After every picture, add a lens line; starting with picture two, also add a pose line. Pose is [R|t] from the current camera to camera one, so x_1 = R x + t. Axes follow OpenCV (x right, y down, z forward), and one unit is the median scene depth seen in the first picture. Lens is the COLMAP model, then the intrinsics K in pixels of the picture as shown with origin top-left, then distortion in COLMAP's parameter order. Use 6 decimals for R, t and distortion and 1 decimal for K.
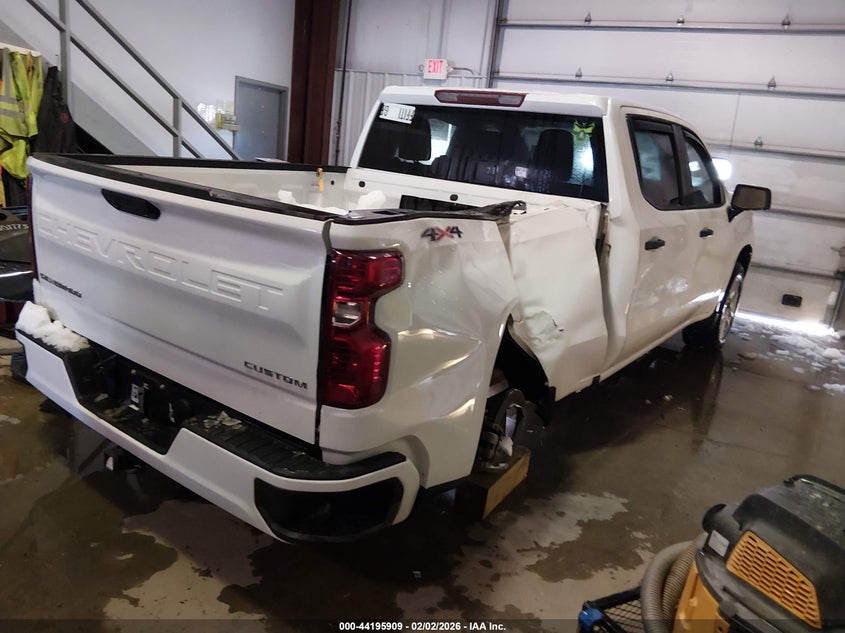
lens RADIAL K [[630.6, 0, 422.5], [0, 630.6, 316.5], [0, 0, 1]] dist [-0.007779, -0.004921]
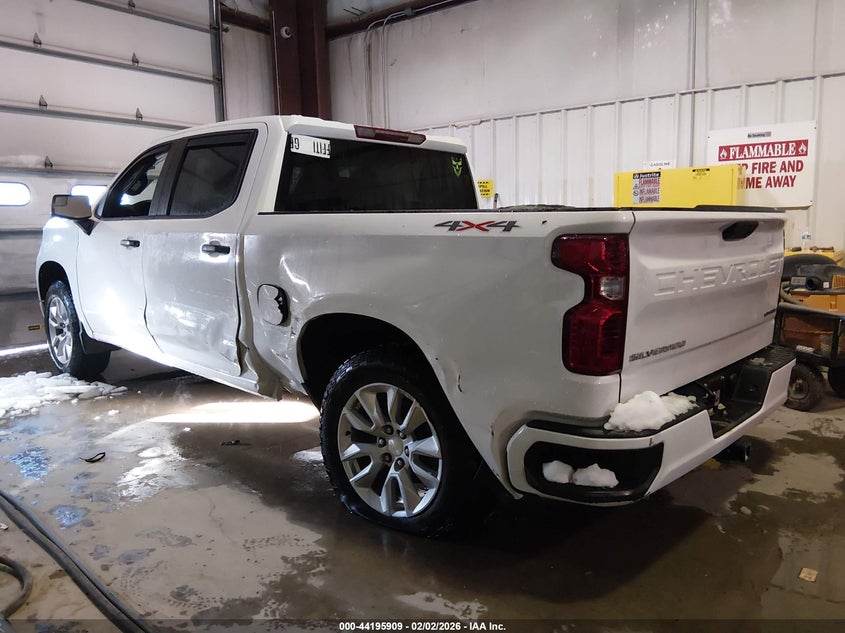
lens RADIAL K [[630.6, 0, 422.5], [0, 630.6, 316.5], [0, 0, 1]] dist [-0.007779, -0.004921]
pose [[0.155465, -0.247443, 0.956349, -0.979919], [0.277041, 0.940189, 0.198226, -0.241189], [-0.948198, 0.234131, 0.214718, 0.750573]]
